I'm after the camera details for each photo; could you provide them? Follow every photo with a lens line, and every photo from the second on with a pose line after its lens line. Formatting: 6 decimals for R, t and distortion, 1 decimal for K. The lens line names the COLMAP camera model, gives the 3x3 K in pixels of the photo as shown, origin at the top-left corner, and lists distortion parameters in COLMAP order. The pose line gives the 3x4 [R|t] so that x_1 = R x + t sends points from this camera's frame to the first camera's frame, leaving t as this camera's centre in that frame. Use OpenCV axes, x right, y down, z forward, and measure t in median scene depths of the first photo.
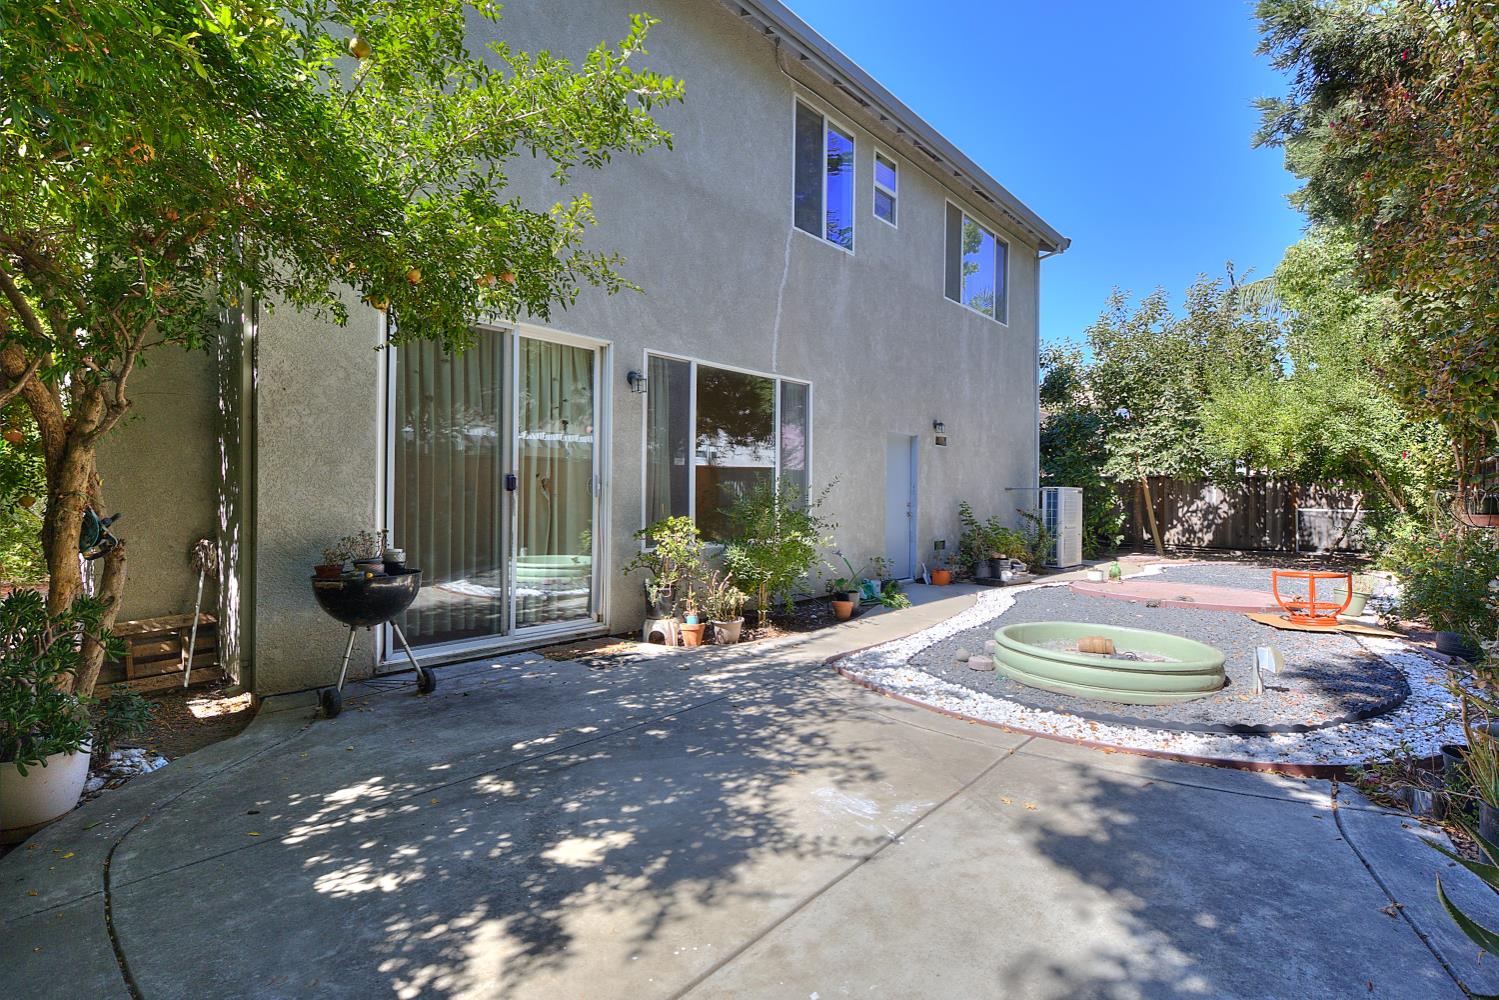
lens RADIAL K [[677.0, 0, 760.3], [0, 677.0, 497.3], [0, 0, 1]] dist [0.002892, 0.000870]
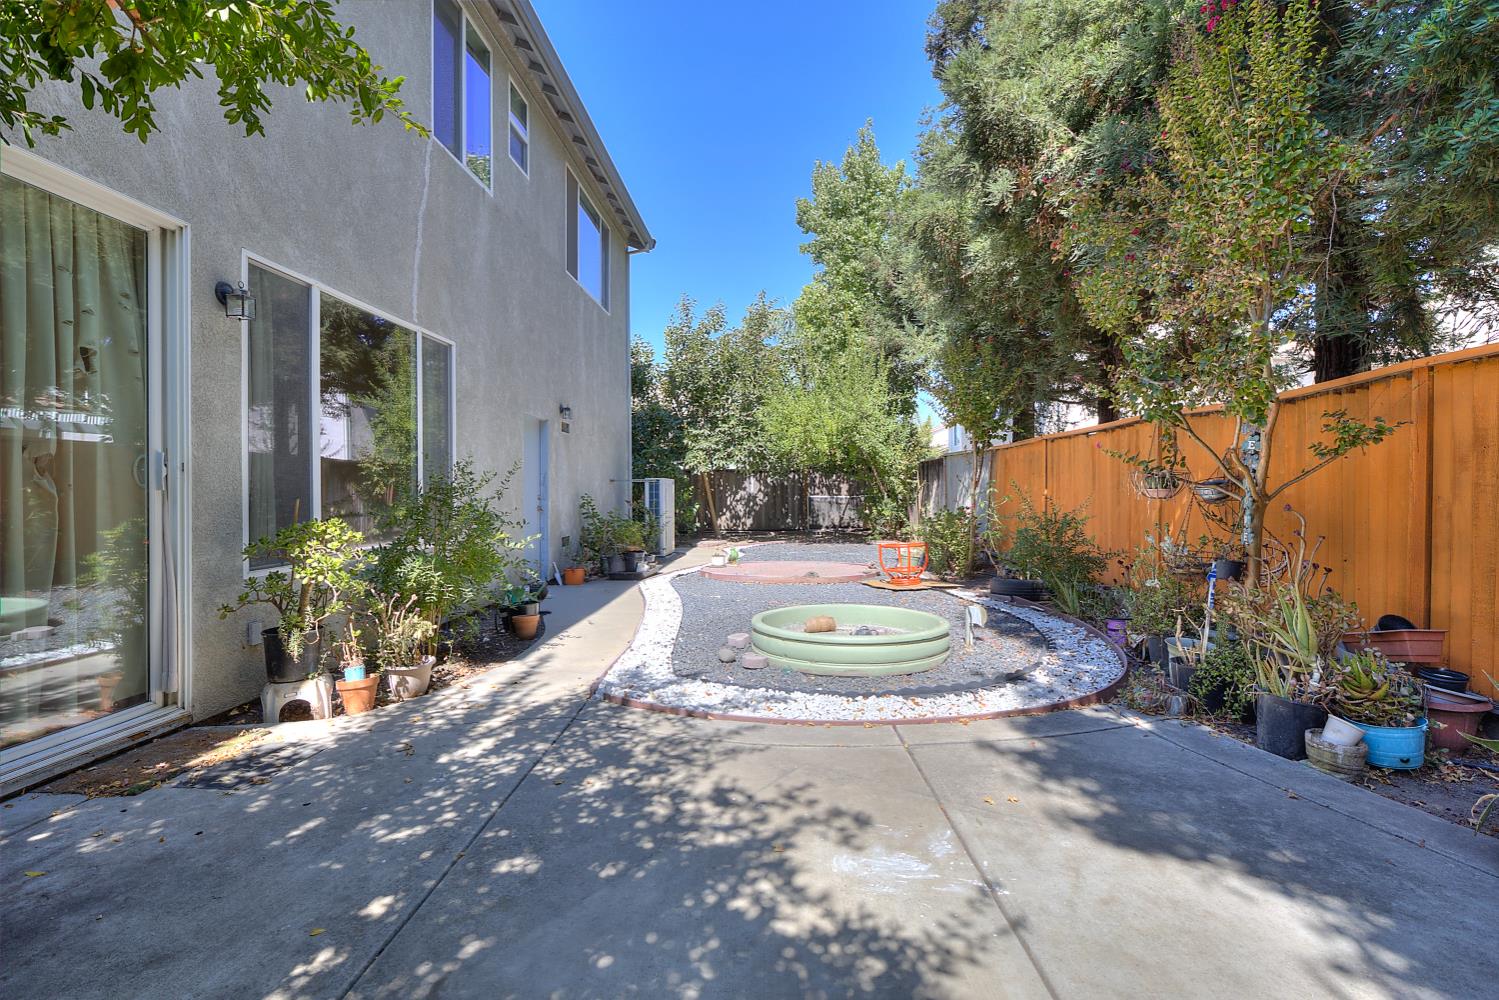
lens RADIAL K [[677.0, 0, 750.0], [0, 677.0, 495.8], [0, 0, 1]] dist [0.002892, 0.000870]
pose [[0.763517, -0.017463, 0.645551, -0.223976], [0.014765, 0.999845, 0.009584, 0.006308], [-0.645619, 0.002214, 0.763657, 0.230886]]
